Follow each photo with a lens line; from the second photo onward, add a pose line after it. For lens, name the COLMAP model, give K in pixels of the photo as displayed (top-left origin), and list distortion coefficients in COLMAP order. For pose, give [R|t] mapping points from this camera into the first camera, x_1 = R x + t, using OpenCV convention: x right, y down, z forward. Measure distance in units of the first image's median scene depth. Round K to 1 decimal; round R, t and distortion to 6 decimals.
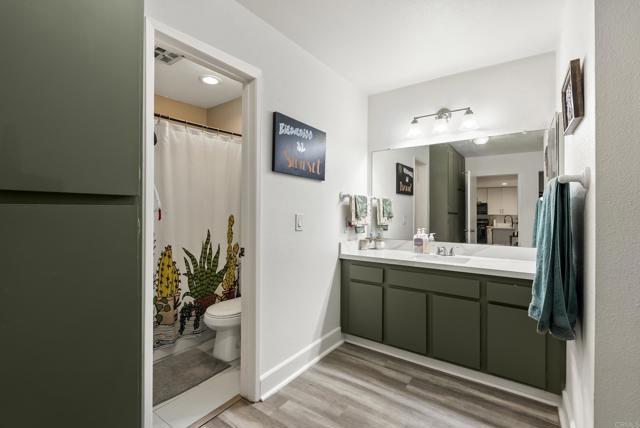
lens RADIAL K [[291.8, 0, 315.3], [0, 291.8, 210.1], [0, 0, 1]] dist [-0.006246, 0.003384]
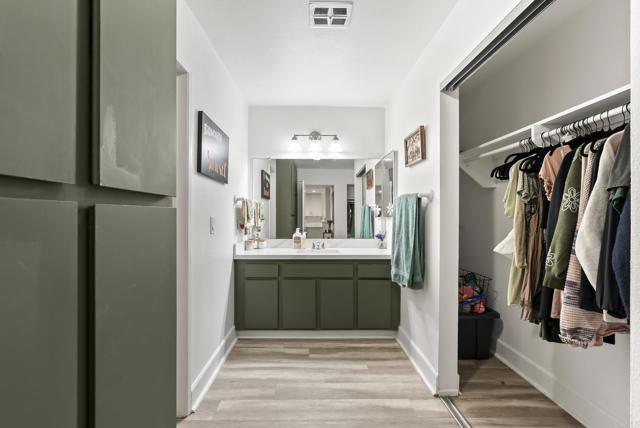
lens RADIAL K [[291.8, 0, 317.0], [0, 291.8, 214.7], [0, 0, 1]] dist [-0.006246, 0.003384]
pose [[0.800430, -0.001408, 0.599425, -0.333987], [-0.003184, 0.999973, 0.006599, -0.001076], [-0.599418, -0.007191, 0.800404, -0.004072]]
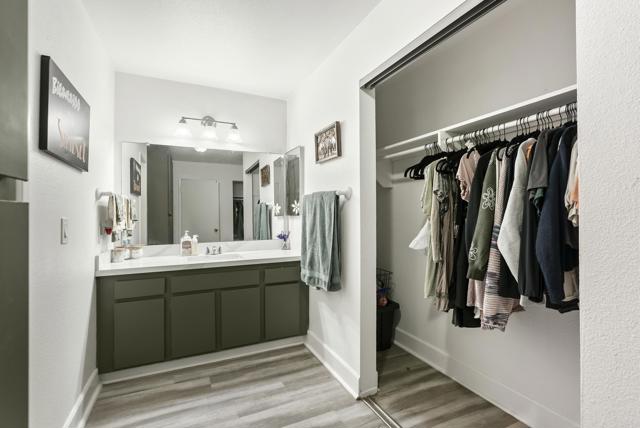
lens RADIAL K [[291.8, 0, 318.1], [0, 291.8, 210.8], [0, 0, 1]] dist [-0.006246, 0.003384]
pose [[0.483134, 0.001260, 0.875545, -0.328670], [0.002367, 0.999993, -0.002745, -0.001051], [-0.875543, 0.003398, 0.483128, 0.154413]]
